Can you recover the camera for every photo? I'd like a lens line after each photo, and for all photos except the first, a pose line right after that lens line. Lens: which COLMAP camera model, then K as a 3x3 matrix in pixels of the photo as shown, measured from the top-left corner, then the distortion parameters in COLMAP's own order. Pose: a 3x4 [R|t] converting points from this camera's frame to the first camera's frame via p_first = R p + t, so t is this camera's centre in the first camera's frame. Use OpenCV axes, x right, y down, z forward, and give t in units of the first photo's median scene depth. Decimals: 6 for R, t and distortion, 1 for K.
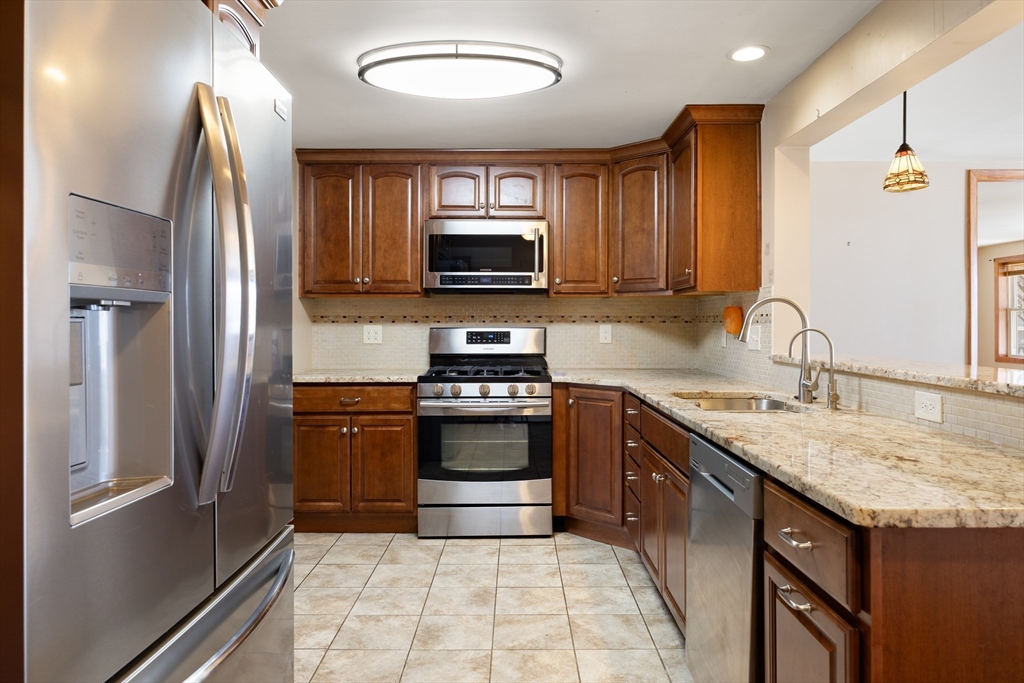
lens RADIAL K [[686.8, 0, 522.2], [0, 686.8, 320.3], [0, 0, 1]] dist [-0.002688, -0.001587]
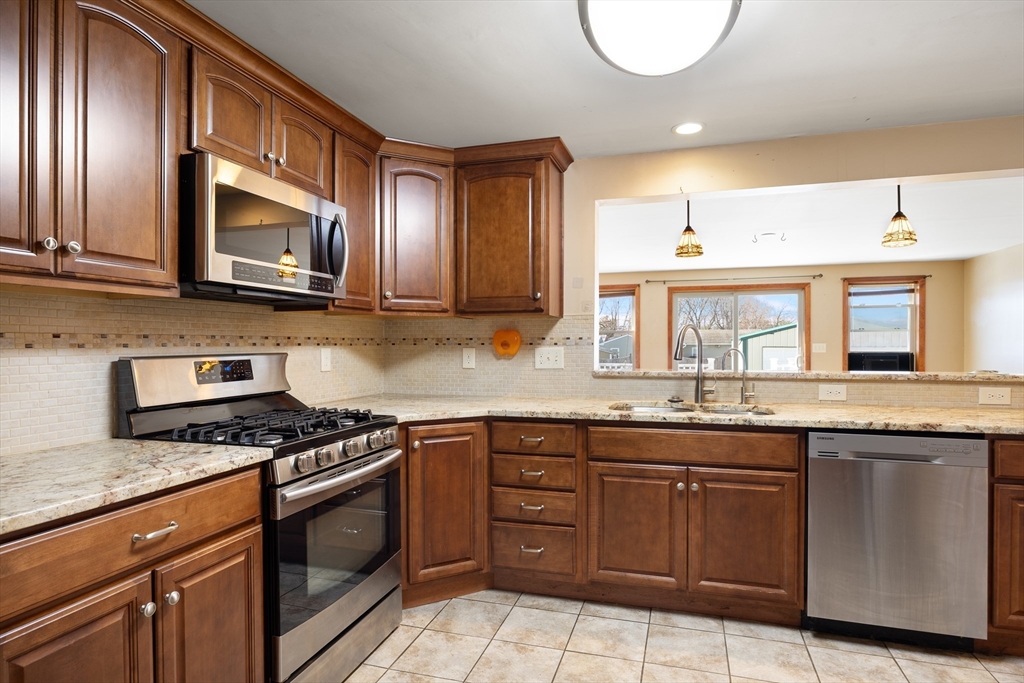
lens RADIAL K [[557.7, 0, 509.4], [0, 557.7, 350.8], [0, 0, 1]] dist [-0.004712, 0.000687]
pose [[0.304435, -0.013527, 0.952437, -0.508886], [0.000344, 0.999901, 0.014091, 0.000282], [-0.952533, -0.003962, 0.304410, 0.692883]]
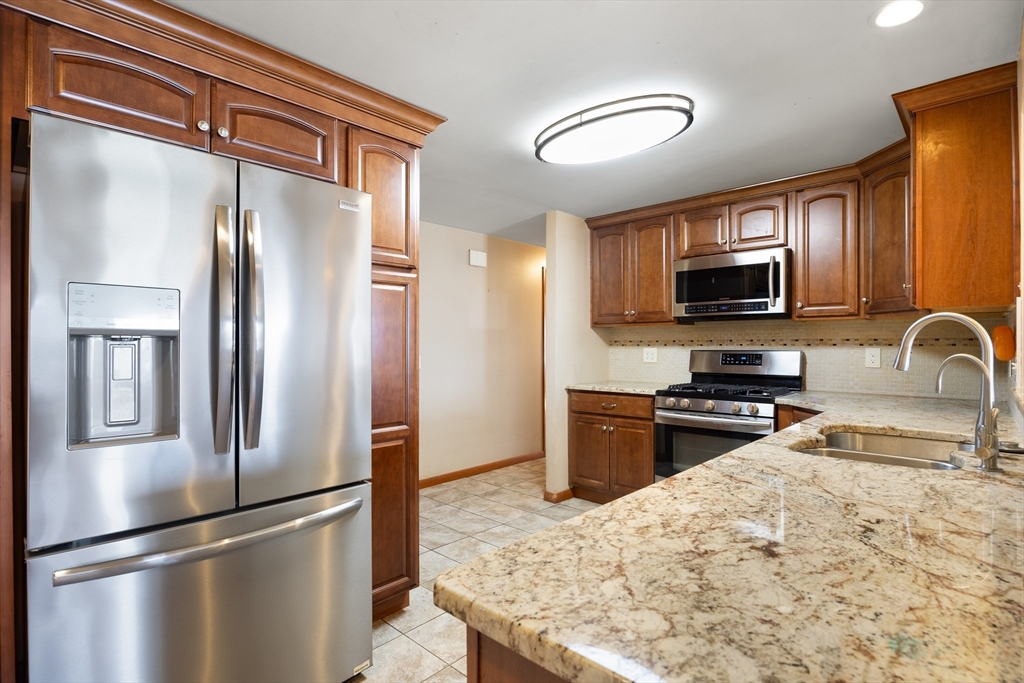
lens RADIAL K [[506.4, 0, 518.0], [0, 506.4, 343.5], [0, 0, 1]] dist [-0.004275, -0.003051]
pose [[0.729903, -0.003095, -0.683543, 0.280642], [0.003155, 0.999994, -0.001159, -0.000573], [0.683543, -0.001311, 0.729909, 0.181445]]
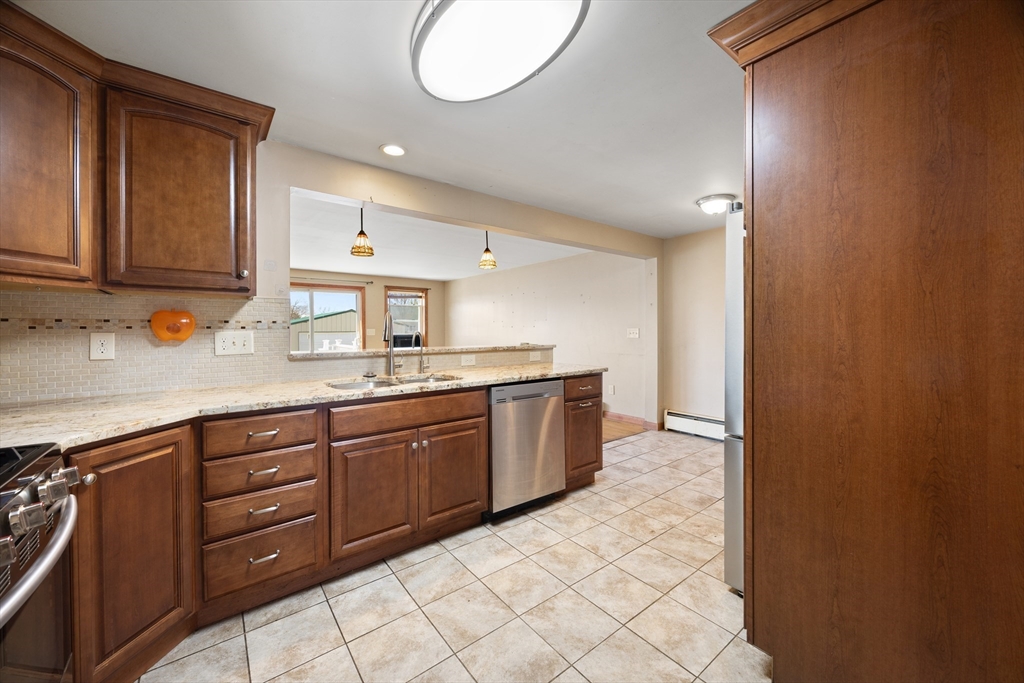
lens RADIAL K [[397.5, 0, 510.8], [0, 397.5, 331.6], [0, 0, 1]] dist [-0.001644, 0.000424]
pose [[-0.608262, -0.005101, 0.793720, -0.362340], [-0.000105, 0.999980, 0.006346, 0.003846], [-0.793736, 0.003777, -0.608250, 0.919841]]
